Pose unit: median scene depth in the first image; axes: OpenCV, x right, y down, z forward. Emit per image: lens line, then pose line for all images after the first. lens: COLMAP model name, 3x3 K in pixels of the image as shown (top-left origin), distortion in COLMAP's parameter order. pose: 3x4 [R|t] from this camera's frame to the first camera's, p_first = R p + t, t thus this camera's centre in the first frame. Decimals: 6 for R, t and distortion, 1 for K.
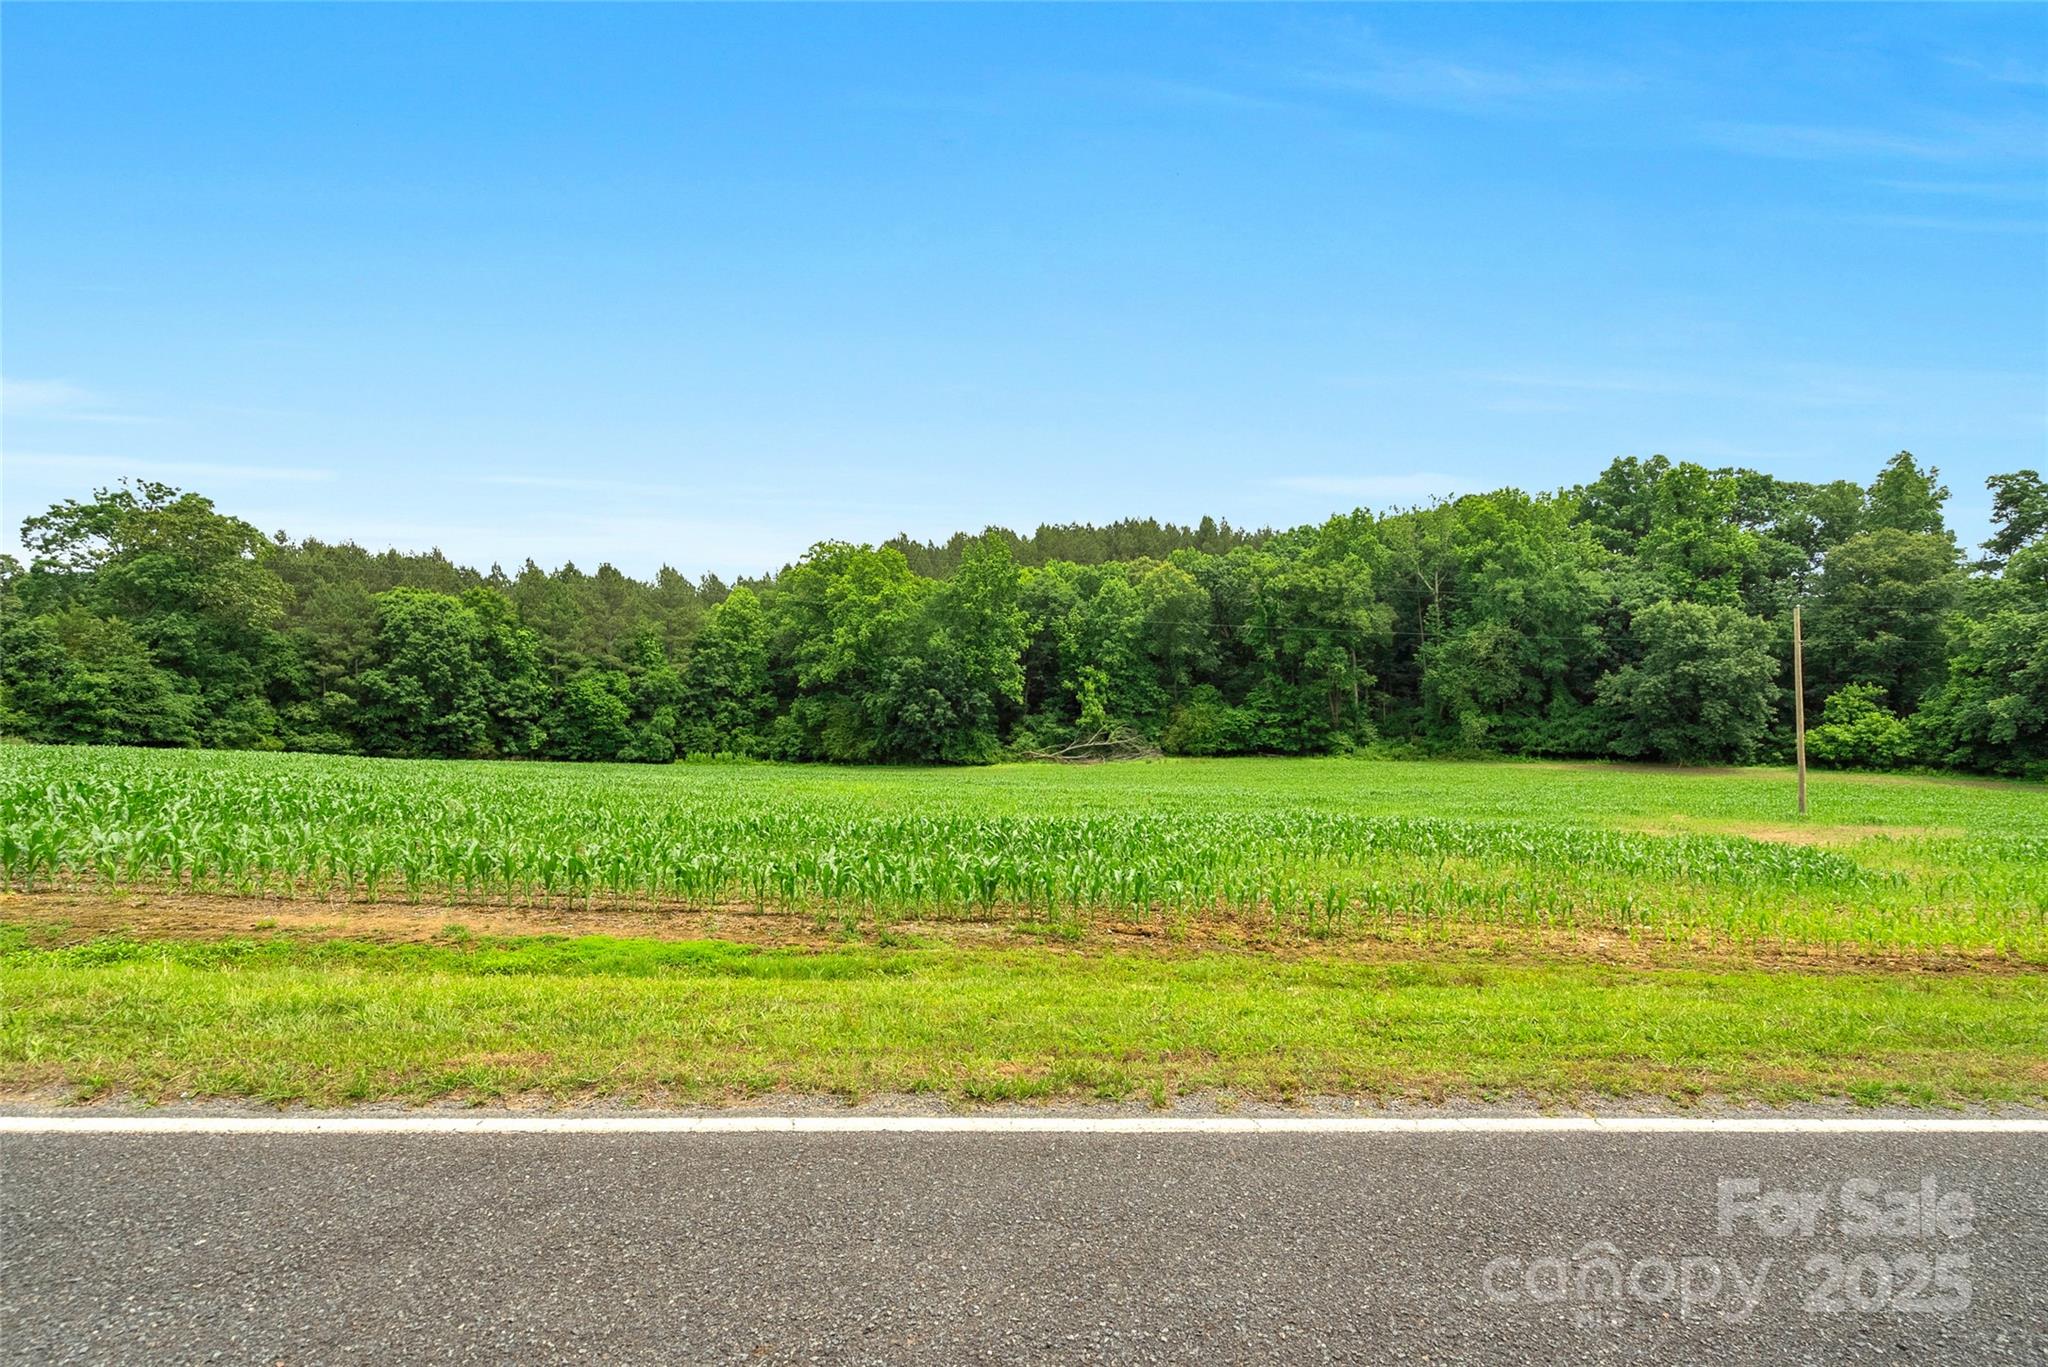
lens RADIAL K [[923.7, 0, 1039.1], [0, 923.7, 693.8], [0, 0, 1]] dist [-0.004724, 0.001557]
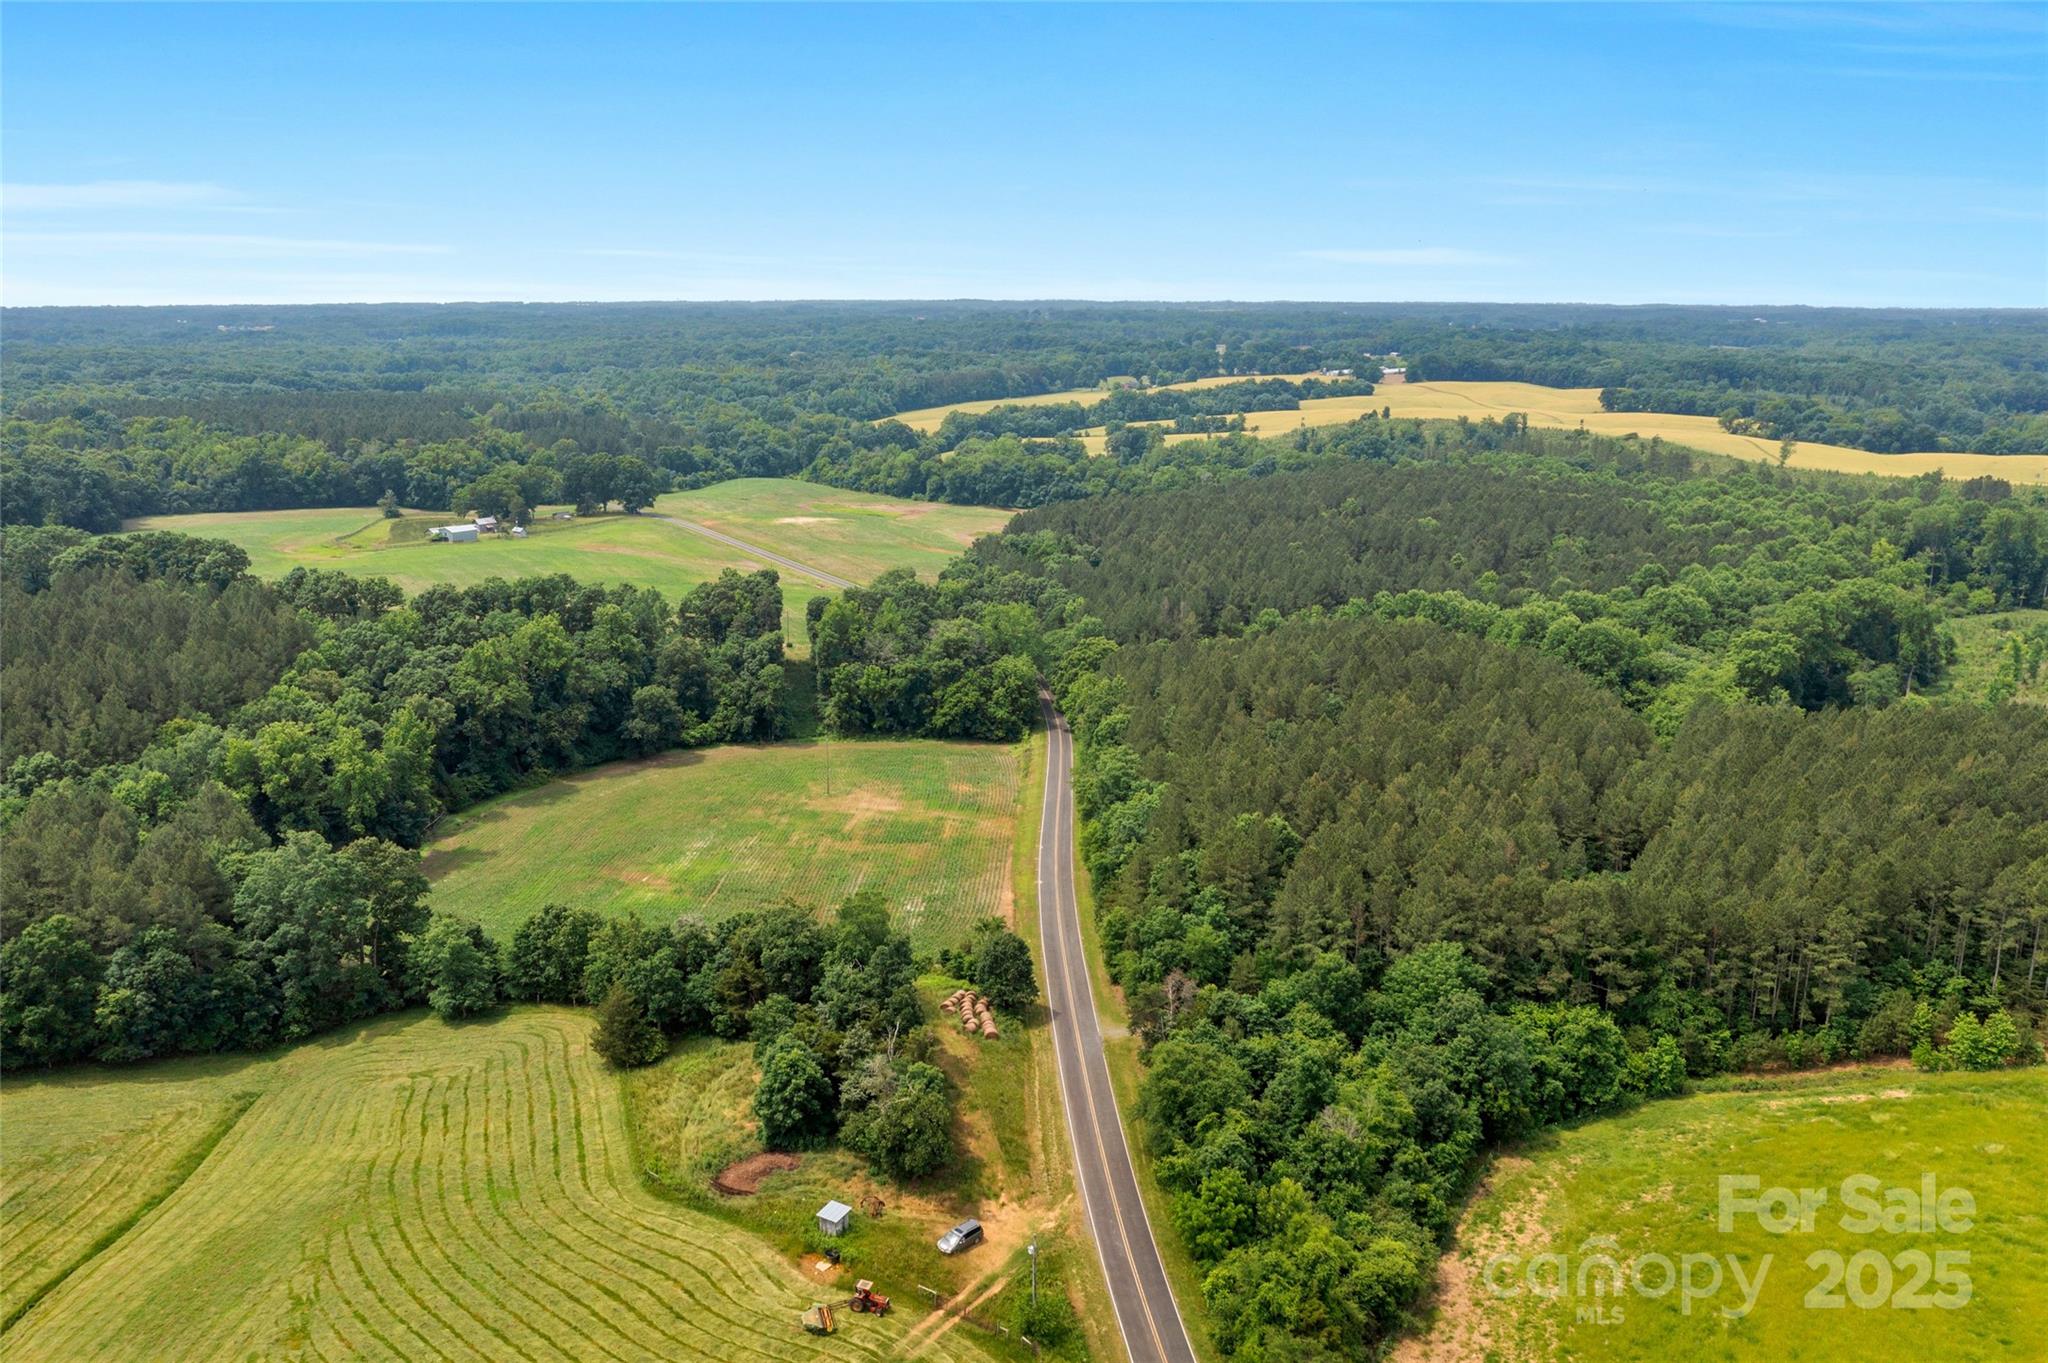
lens RADIAL K [[1615.7, 0, 987.0], [0, 1615.7, 665.4], [0, 0, 1]] dist [-0.030349, 0.009775]
pose [[0.161186, -0.180504, 0.970277, -2.437364], [0.010131, 0.983383, 0.181259, -0.707519], [-0.986872, -0.019386, 0.160337, -0.338623]]
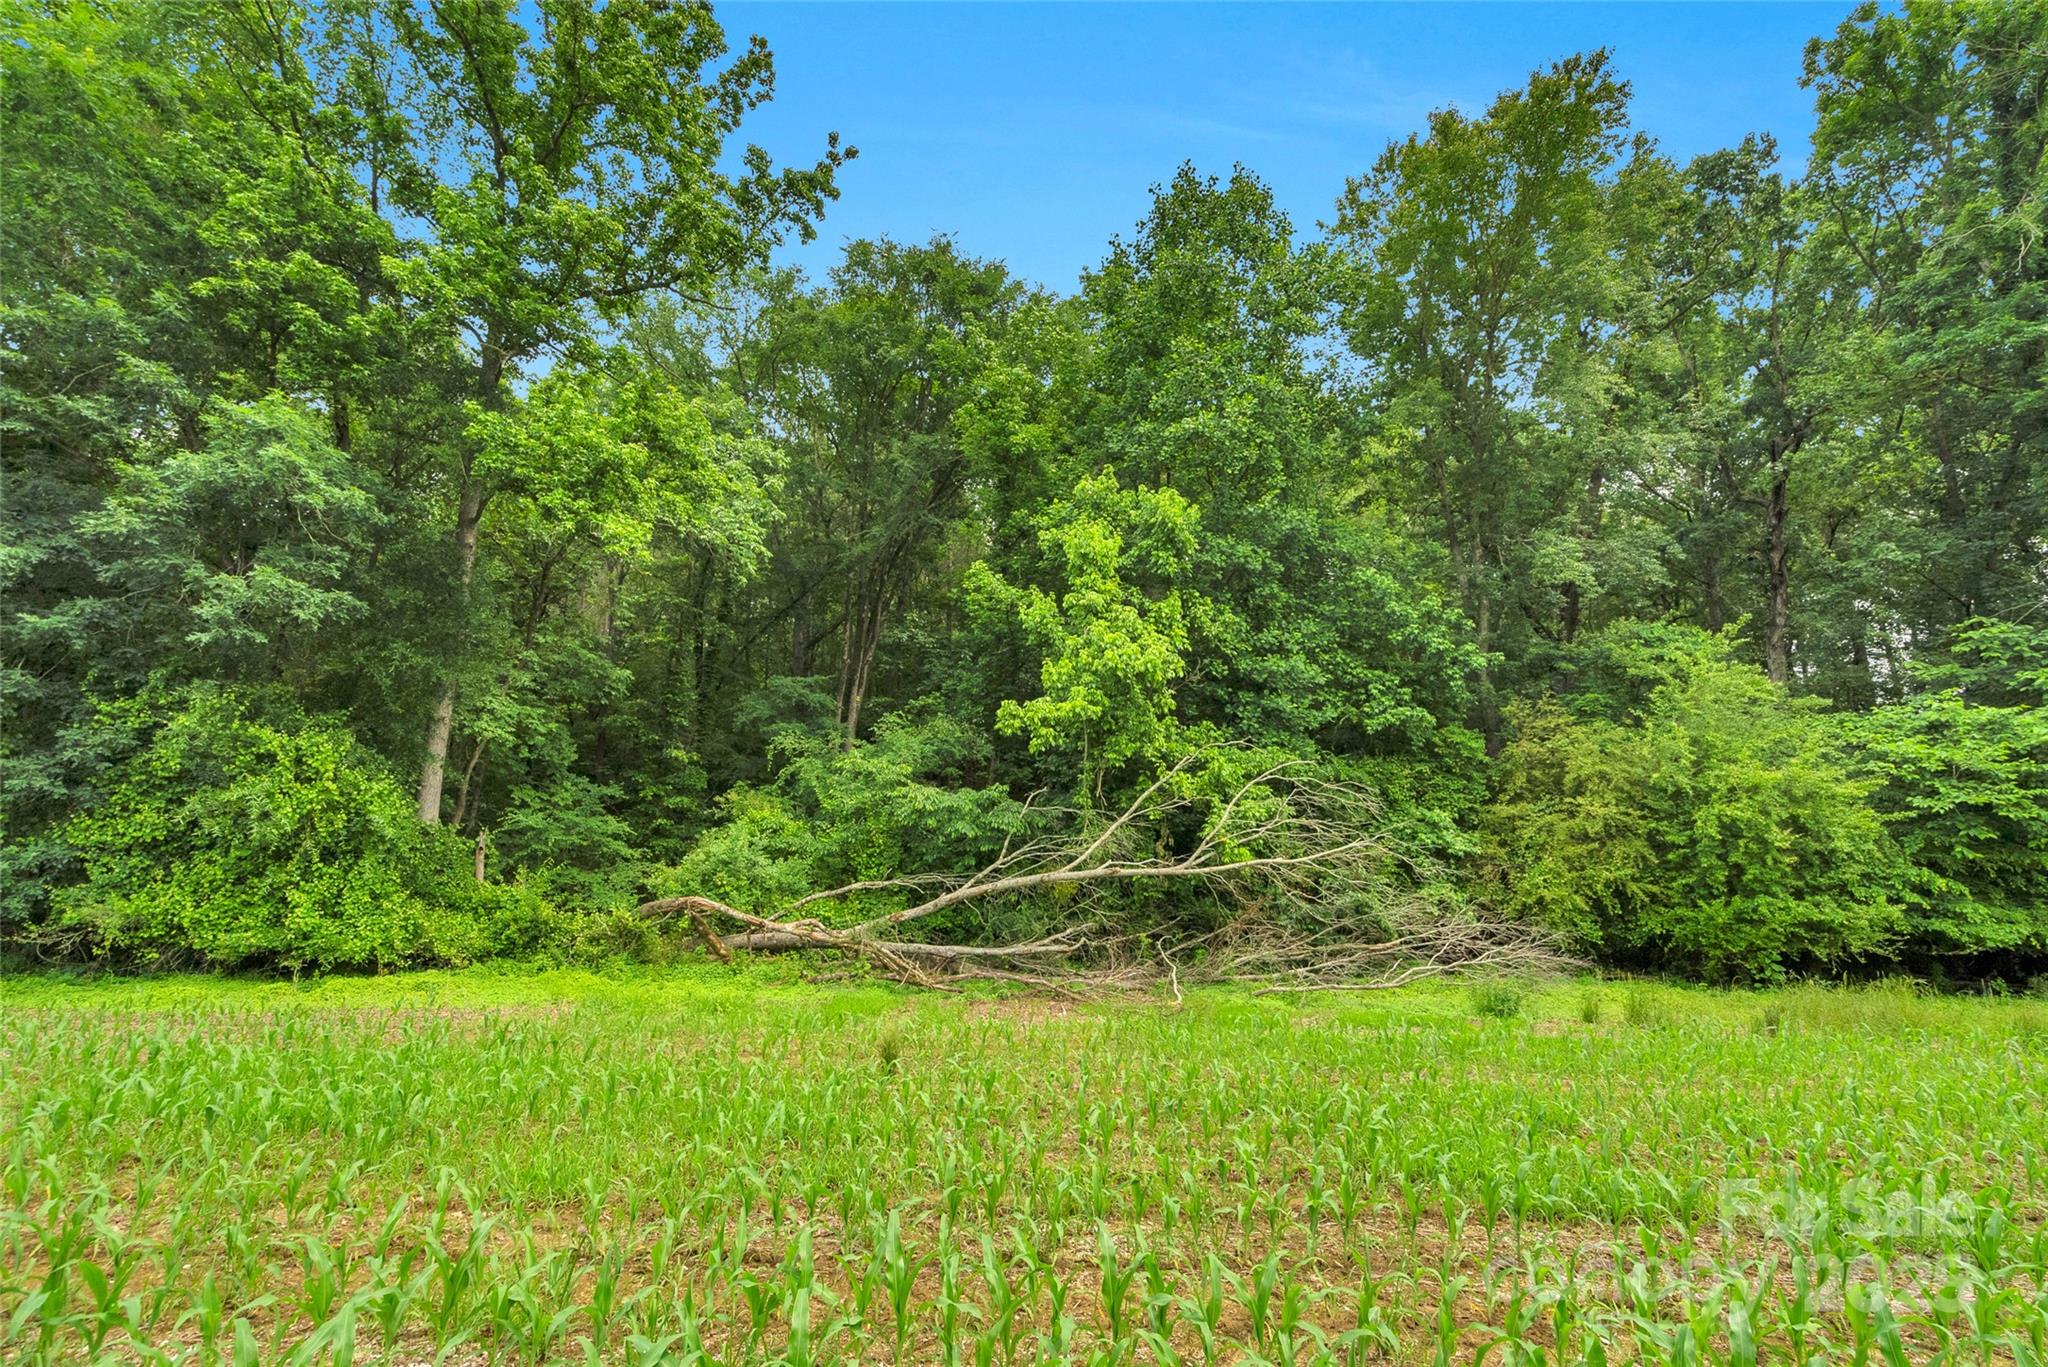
lens RADIAL K [[923.7, 0, 1016.3], [0, 923.7, 686.2], [0, 0, 1]] dist [-0.004724, 0.001557]
pose [[0.998322, 0.033467, -0.047253, 0.052011], [-0.043284, 0.973383, -0.225061, 0.063175], [0.038463, 0.226729, 0.973198, 0.878863]]
